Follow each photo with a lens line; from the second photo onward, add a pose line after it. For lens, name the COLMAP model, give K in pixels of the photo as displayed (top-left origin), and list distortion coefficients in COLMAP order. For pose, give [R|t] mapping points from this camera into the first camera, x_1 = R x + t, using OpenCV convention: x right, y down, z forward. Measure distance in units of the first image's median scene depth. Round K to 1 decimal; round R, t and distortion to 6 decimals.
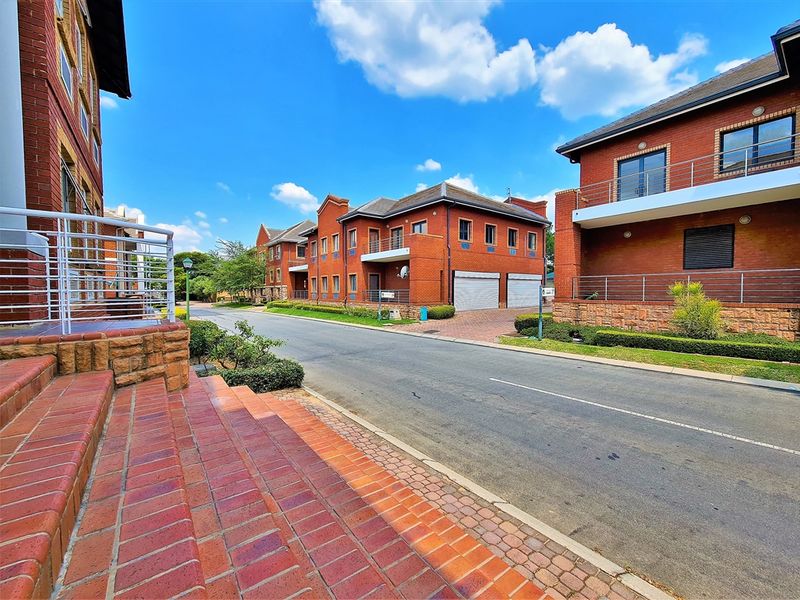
lens RADIAL K [[327.2, 0, 401.3], [0, 327.2, 301.4], [0, 0, 1]] dist [-0.002355, -0.000215]
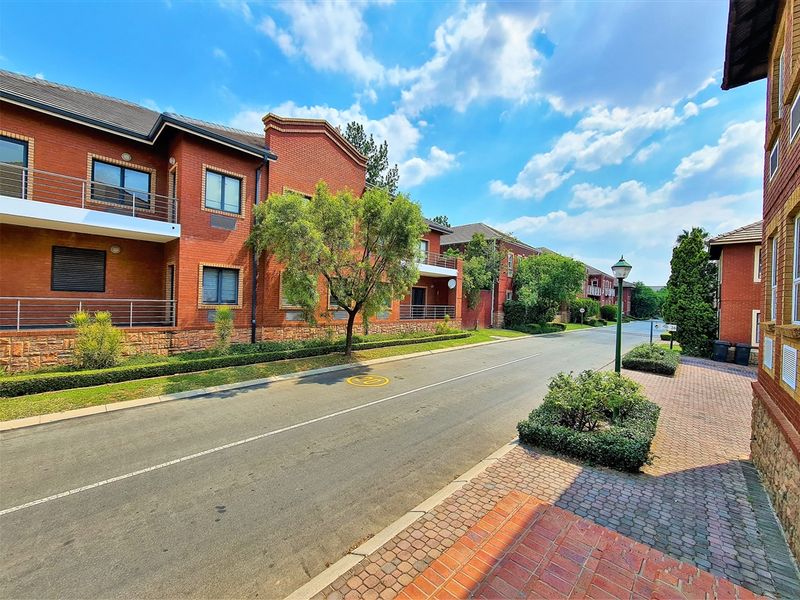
lens RADIAL K [[327.2, 0, 402.0], [0, 327.2, 300.9], [0, 0, 1]] dist [-0.002355, -0.000215]
pose [[-0.170845, 0.000041, 0.985298, -0.226309], [0.000095, 1.000000, -0.000025, -0.091161], [-0.985298, 0.000089, -0.170845, 0.279994]]
